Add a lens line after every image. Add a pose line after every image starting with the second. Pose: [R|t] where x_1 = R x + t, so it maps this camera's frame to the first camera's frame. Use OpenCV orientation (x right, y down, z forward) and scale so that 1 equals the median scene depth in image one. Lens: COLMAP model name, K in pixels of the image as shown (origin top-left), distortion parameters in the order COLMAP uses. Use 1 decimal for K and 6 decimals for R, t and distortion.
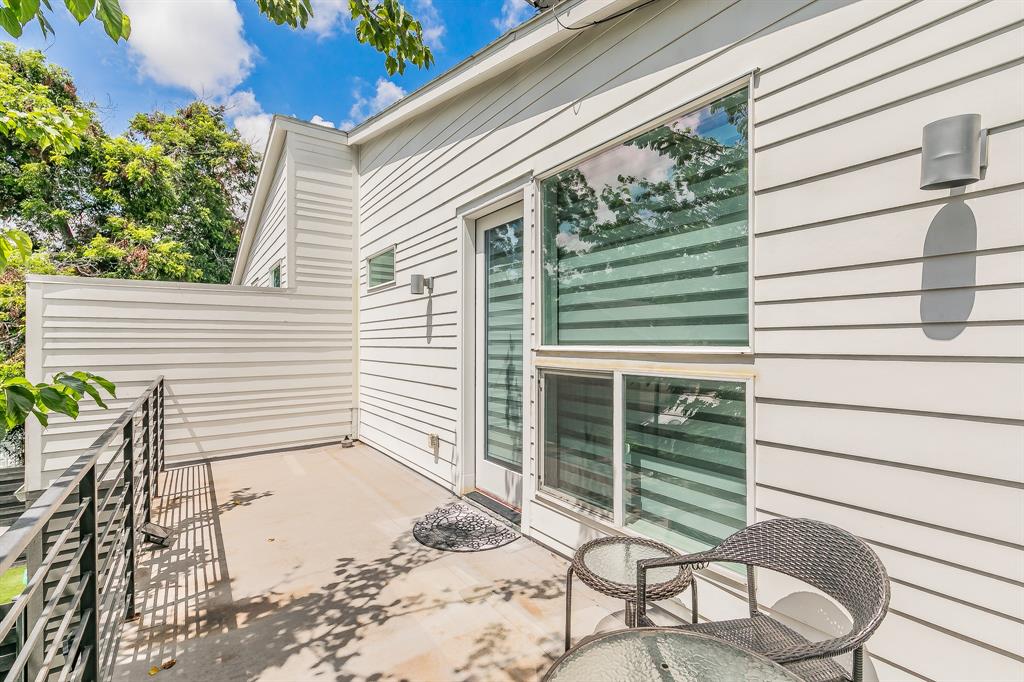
lens RADIAL K [[451.1, 0, 512.0], [0, 451.1, 341.0], [0, 0, 1]] dist [-0.001523, -0.000643]
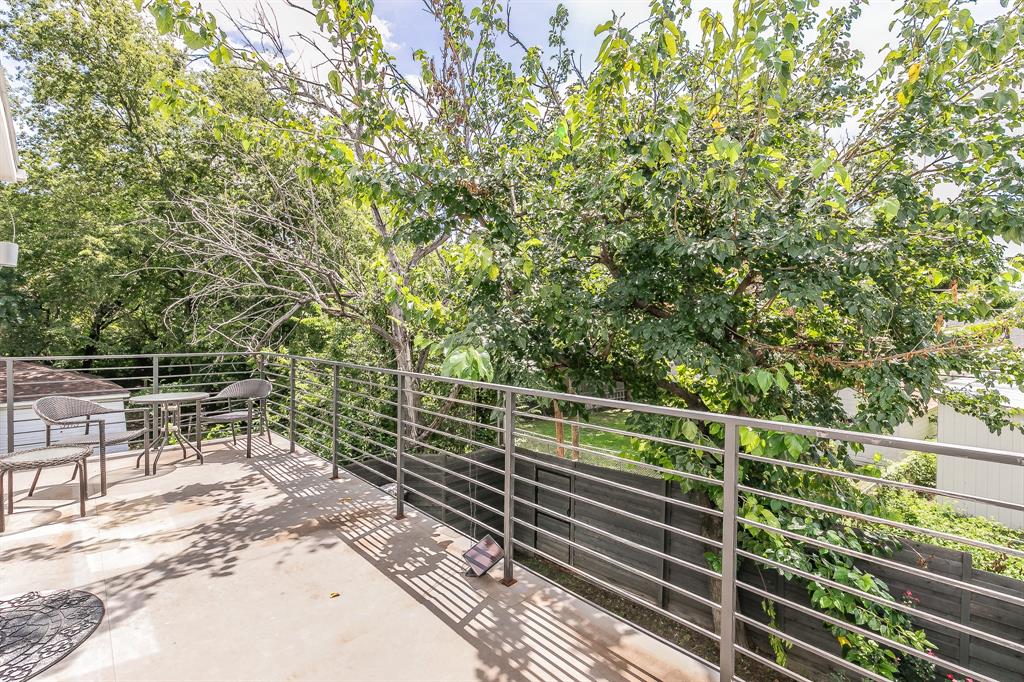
lens RADIAL K [[451.1, 0, 512.0], [0, 451.1, 341.0], [0, 0, 1]] dist [-0.001523, -0.000643]
pose [[-0.989128, 0.009765, -0.146732, -0.827318], [0.005685, 0.999586, 0.028203, 0.033397], [0.146946, 0.027062, -0.988774, 2.006764]]
